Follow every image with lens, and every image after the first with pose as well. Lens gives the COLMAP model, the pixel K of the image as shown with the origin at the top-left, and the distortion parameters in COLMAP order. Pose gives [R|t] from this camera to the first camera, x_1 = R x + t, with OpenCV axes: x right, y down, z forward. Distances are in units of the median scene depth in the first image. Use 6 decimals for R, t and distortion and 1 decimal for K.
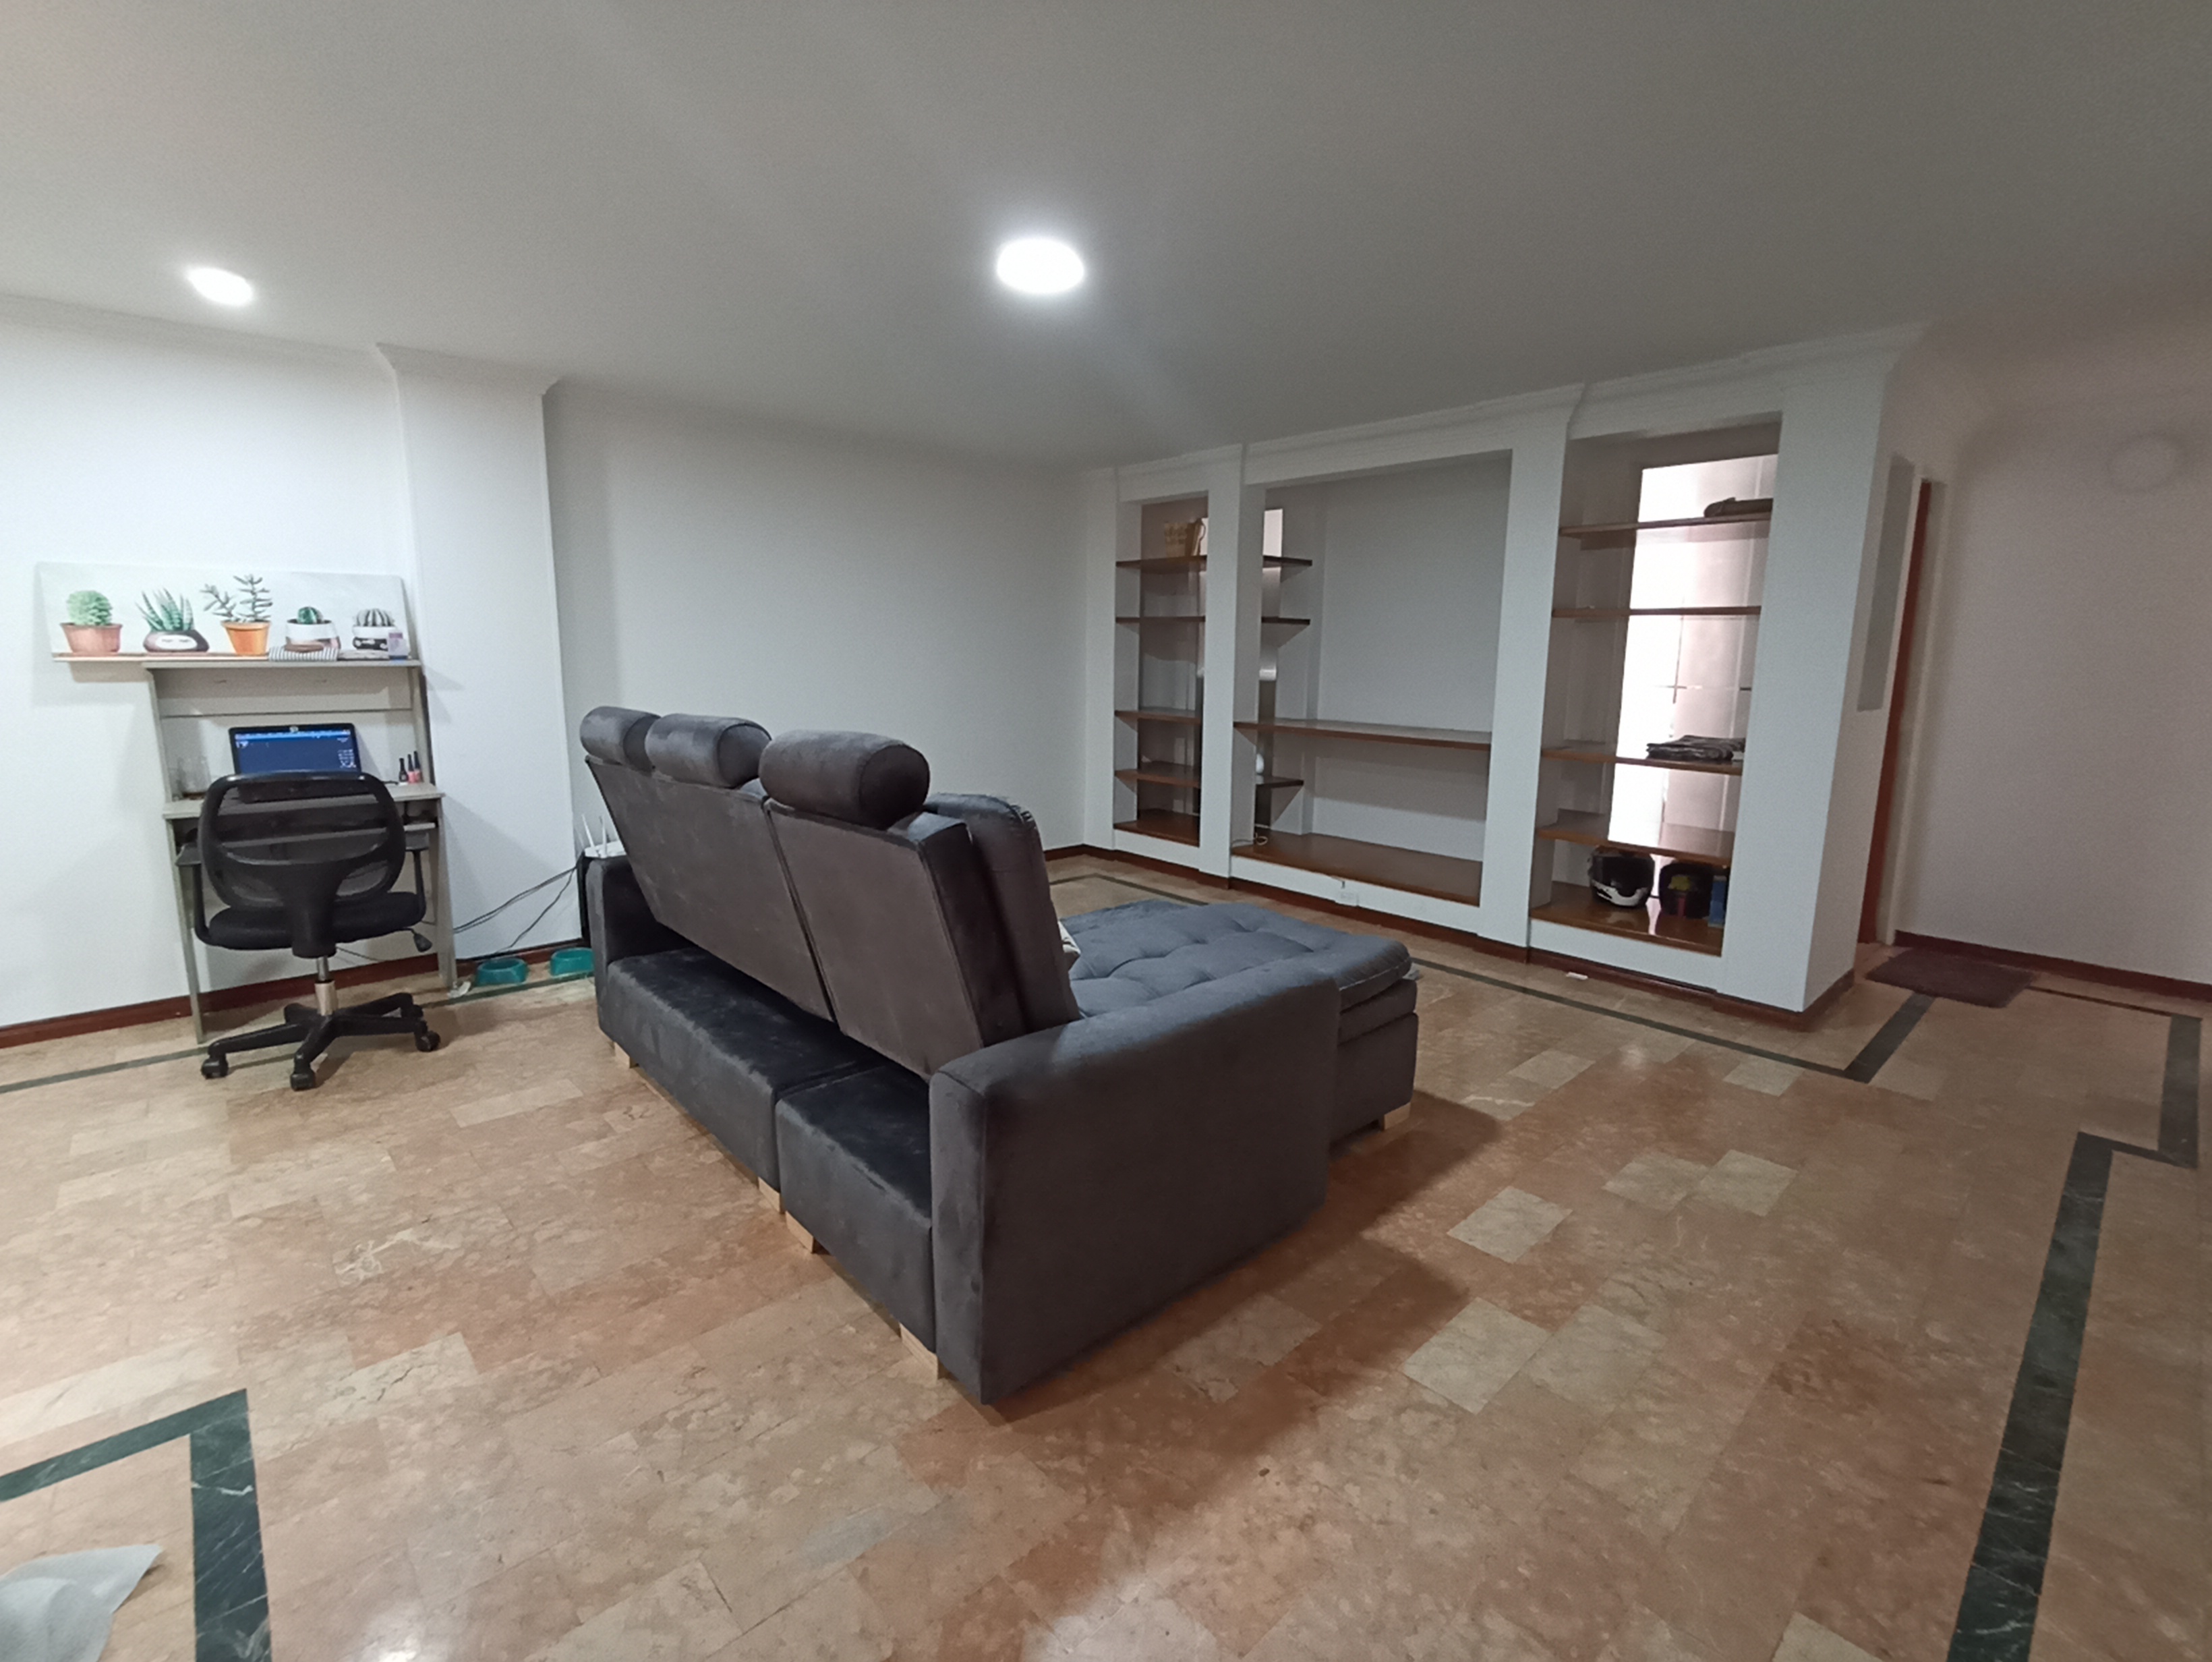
lens RADIAL K [[1010.3, 0, 1106.9], [0, 1010.3, 827.3], [0, 0, 1]] dist [-0.002614, -0.000651]
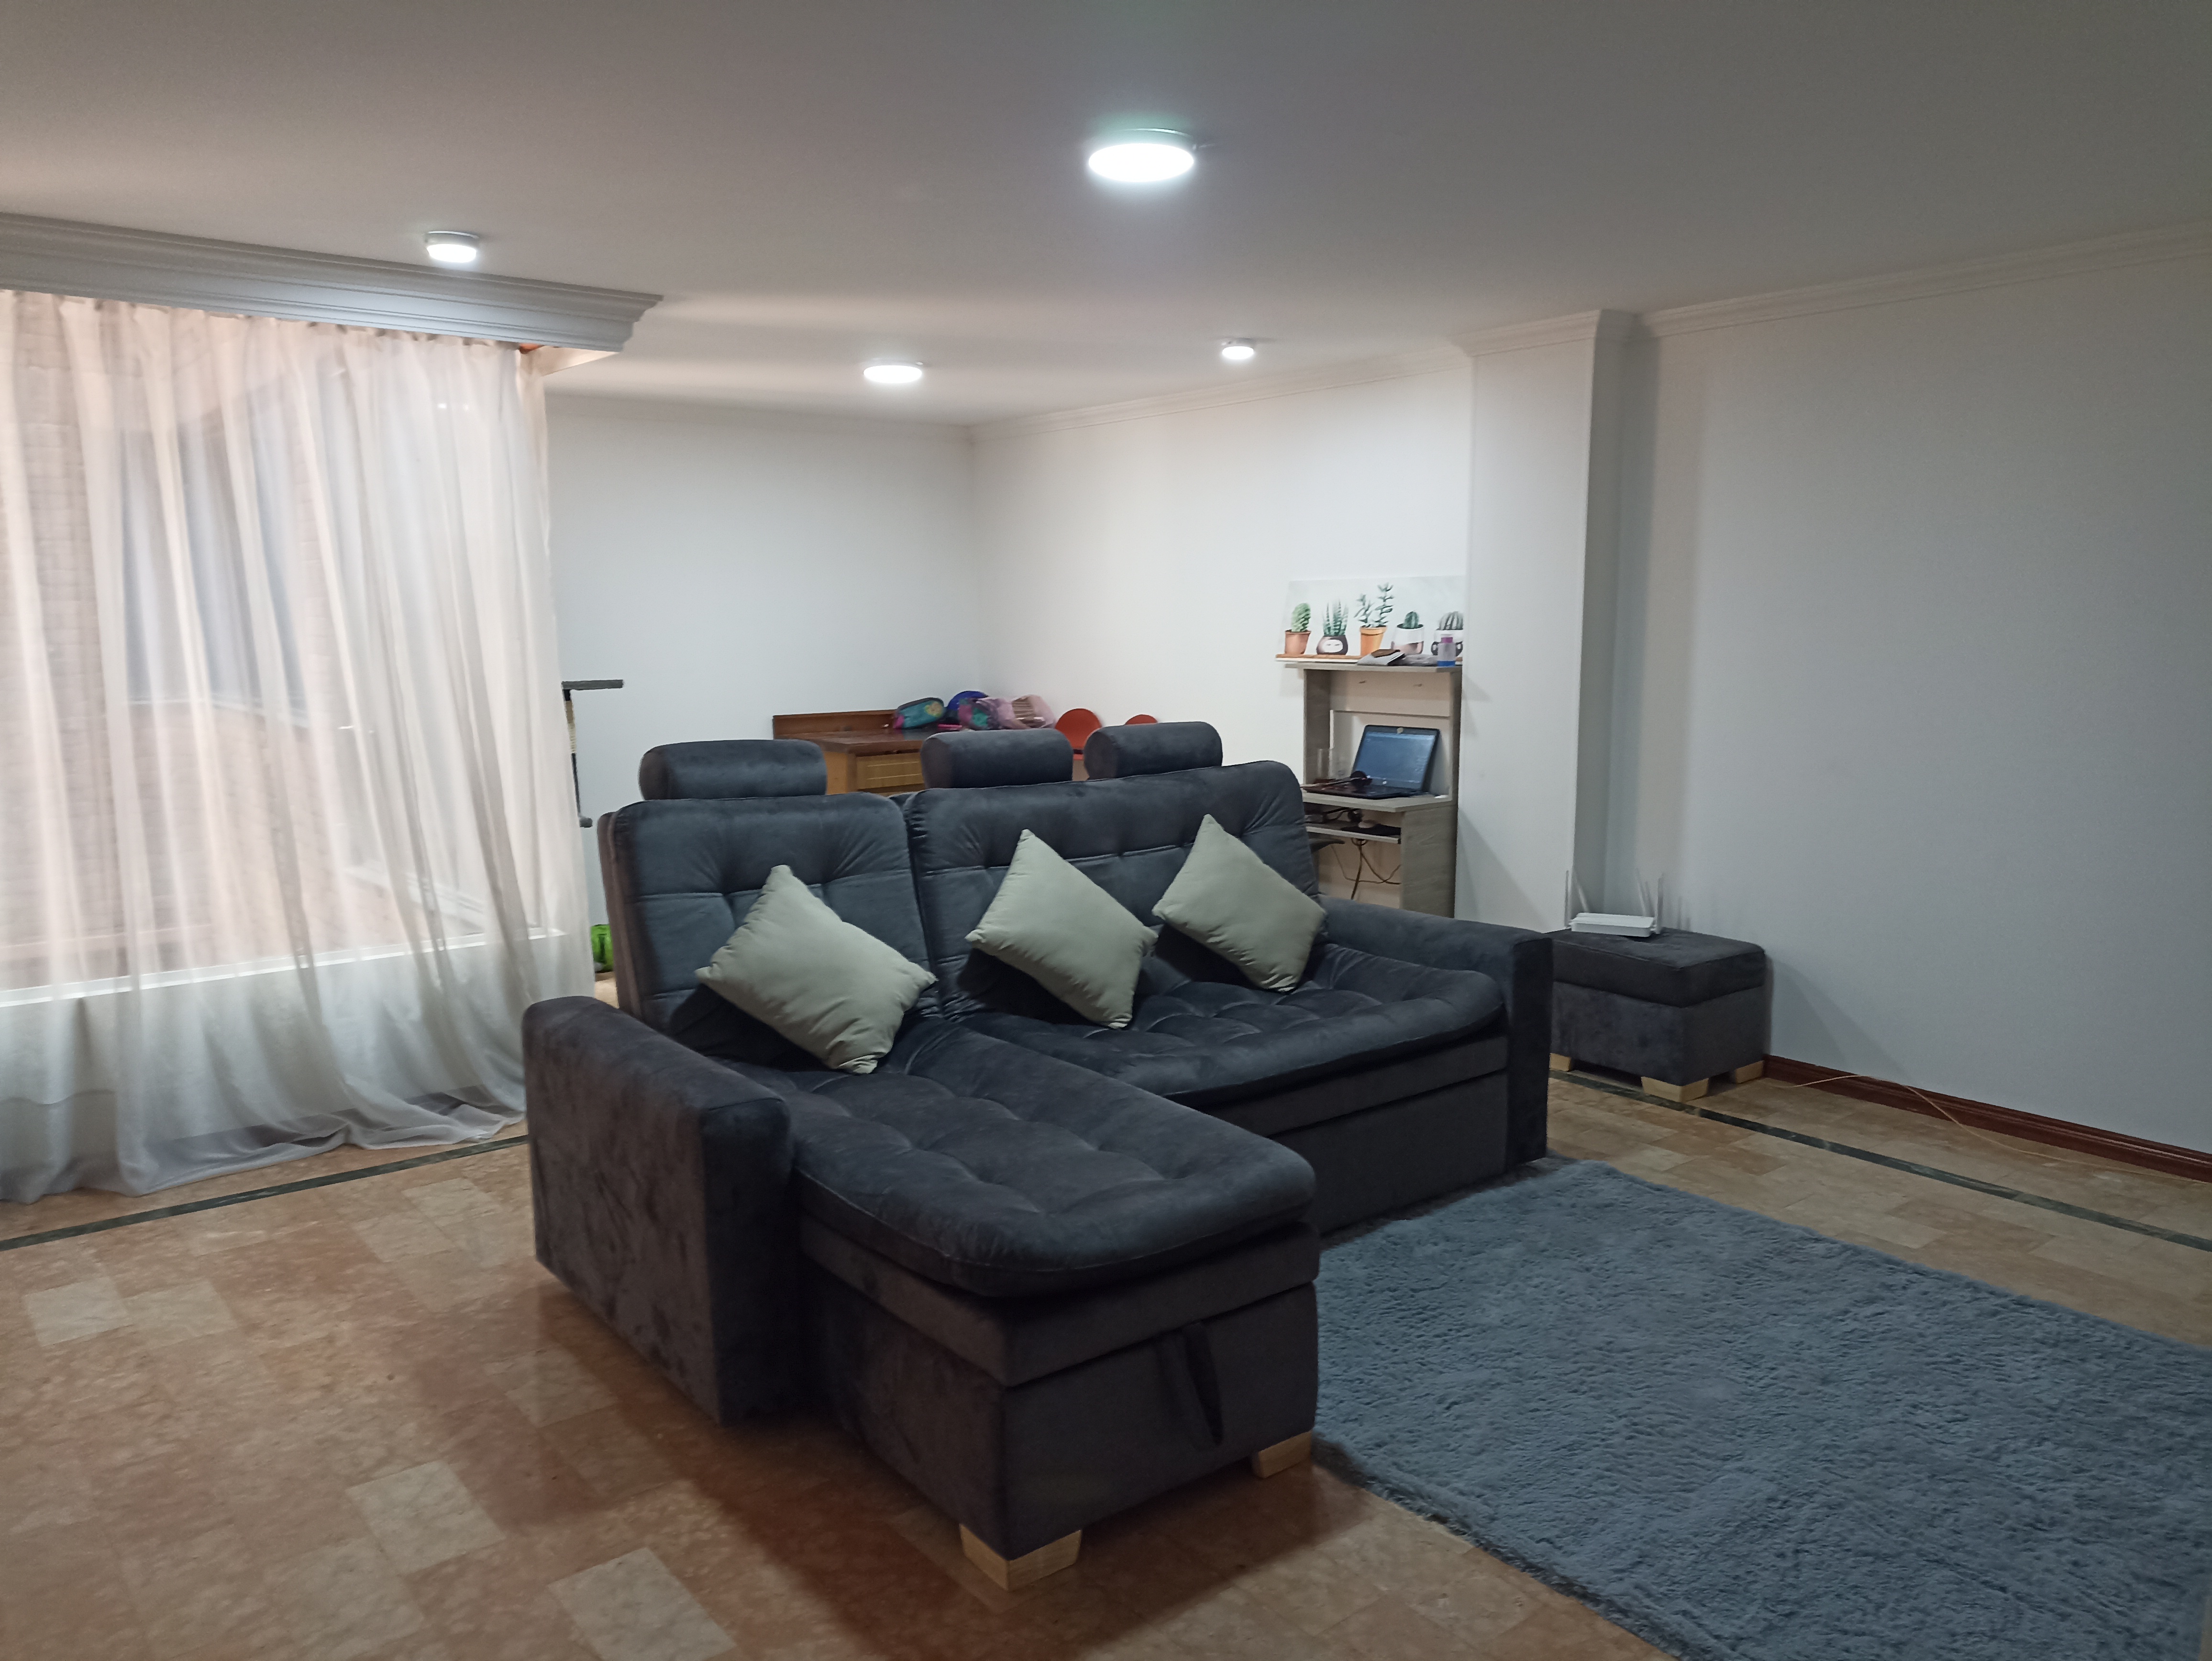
lens RADIAL K [[1625.2, 0, 1097.8], [0, 1625.2, 829.1], [0, 0, 1]] dist [0.050770, -0.030504]
pose [[-0.080732, 0.124266, -0.988959, 1.330716], [-0.170272, 0.975894, 0.136525, -0.268411], [0.982084, 0.179414, -0.057627, 1.261528]]
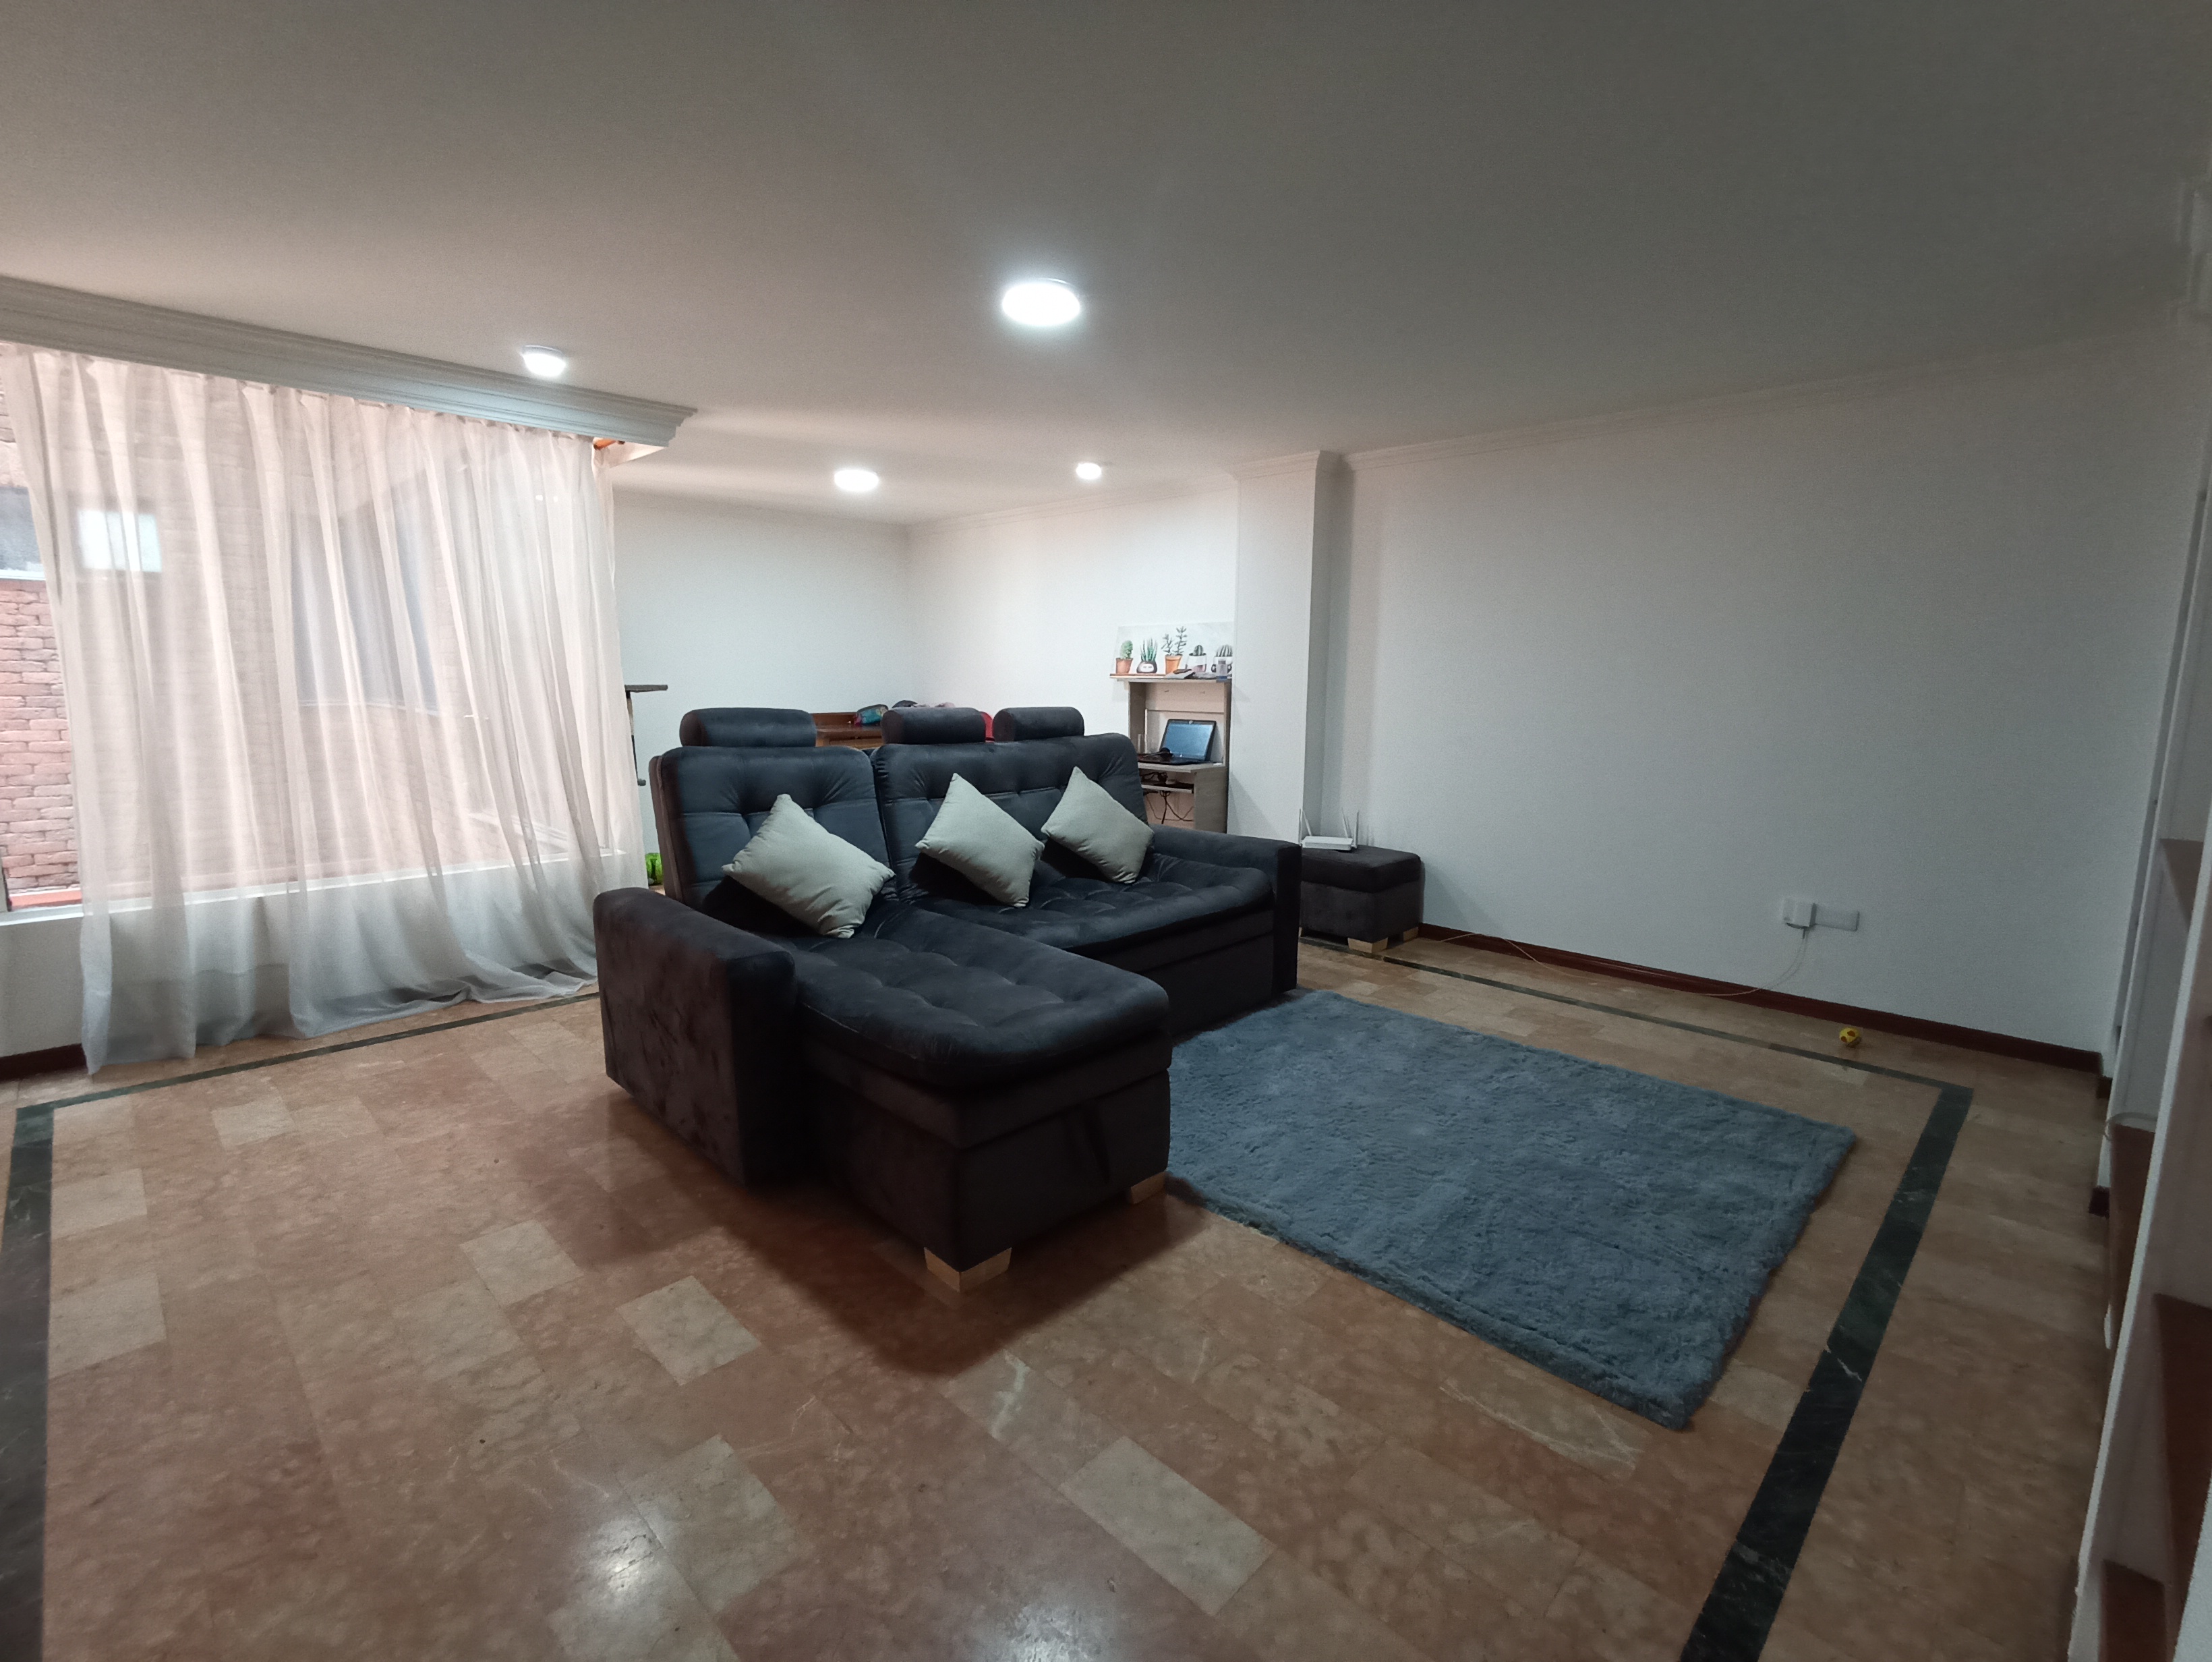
lens RADIAL K [[1010.3, 0, 1107.9], [0, 1010.3, 811.5], [0, 0, 1]] dist [-0.002614, -0.000651]
pose [[0.046582, 0.128781, -0.990578, 1.205183], [-0.184999, 0.975612, 0.118135, -0.192717], [0.981634, 0.177753, 0.069271, 1.222342]]
